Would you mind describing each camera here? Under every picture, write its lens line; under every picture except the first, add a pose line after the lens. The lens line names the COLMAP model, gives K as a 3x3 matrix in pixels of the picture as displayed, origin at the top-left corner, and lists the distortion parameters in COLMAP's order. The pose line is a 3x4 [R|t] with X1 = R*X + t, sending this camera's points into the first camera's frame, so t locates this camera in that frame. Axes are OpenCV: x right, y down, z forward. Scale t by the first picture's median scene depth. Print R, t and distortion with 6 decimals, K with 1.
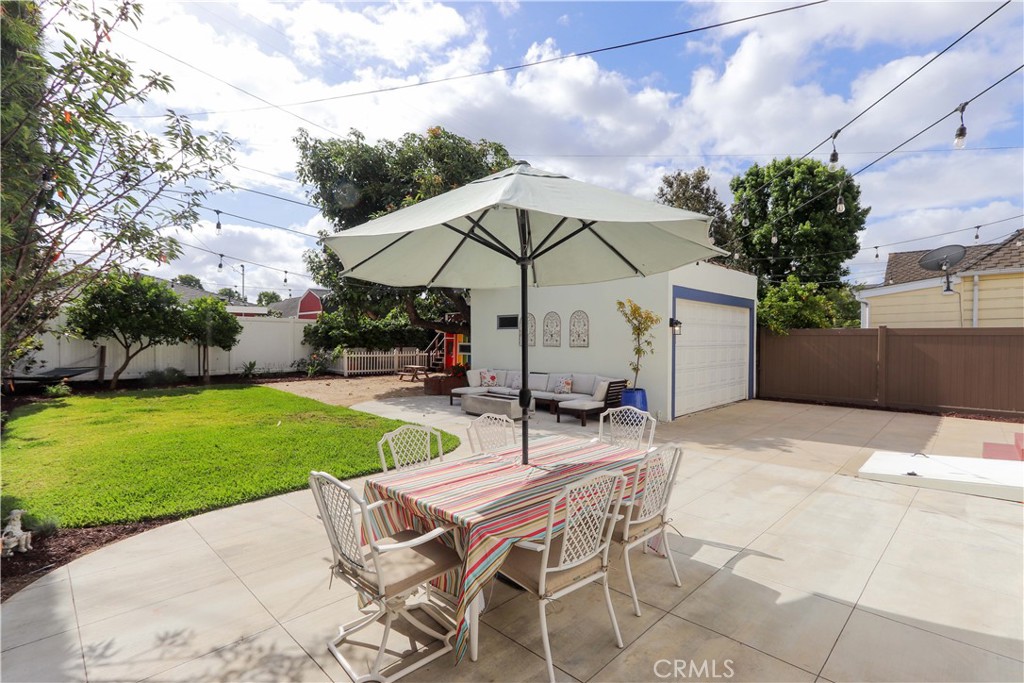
lens RADIAL K [[467.9, 0, 513.9], [0, 467.9, 341.1], [0, 0, 1]] dist [-0.007506, 0.000048]
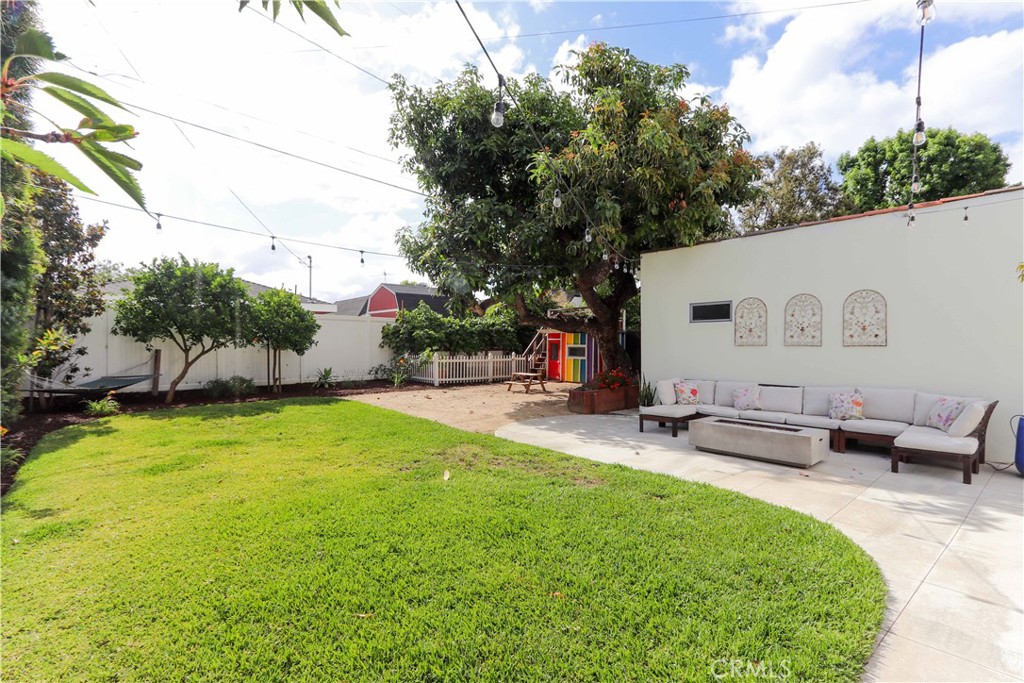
lens RADIAL K [[467.9, 0, 510.4], [0, 467.9, 339.9], [0, 0, 1]] dist [-0.007506, 0.000048]
pose [[0.997669, -0.005102, -0.068051, -0.197757], [0.004211, 0.999904, -0.013228, 0.006652], [0.068112, 0.012911, 0.997594, 0.213361]]
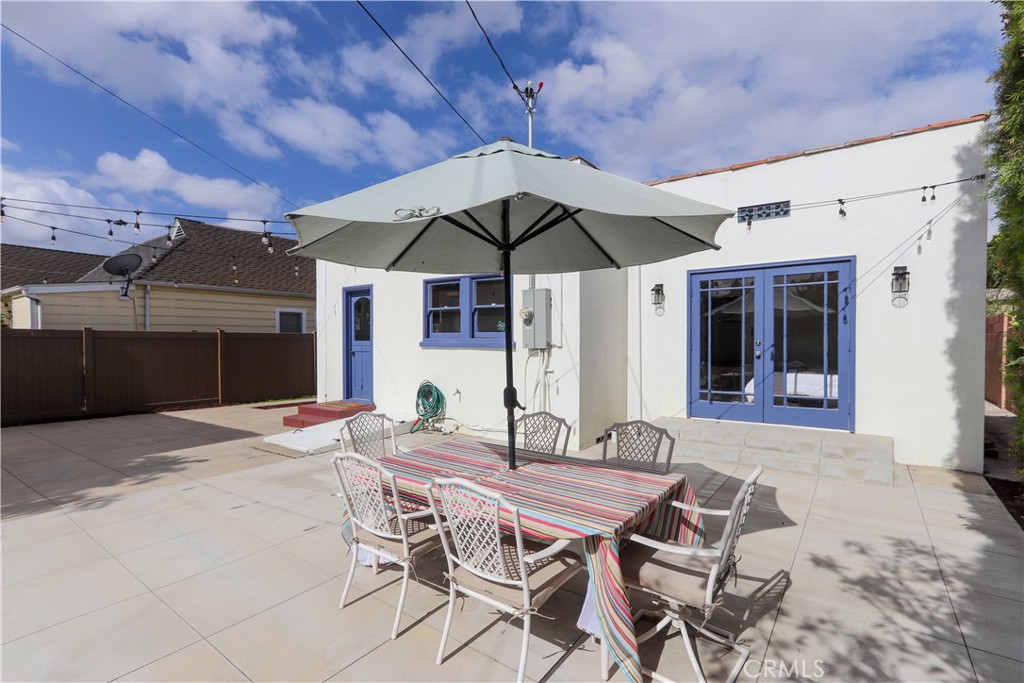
lens RADIAL K [[467.9, 0, 506.4], [0, 467.9, 346.3], [0, 0, 1]] dist [-0.007506, 0.000048]
pose [[-0.134618, -0.007665, 0.990868, -0.611014], [0.007910, 0.999930, 0.008810, 0.008828], [-0.990866, 0.009024, -0.134548, 0.781690]]
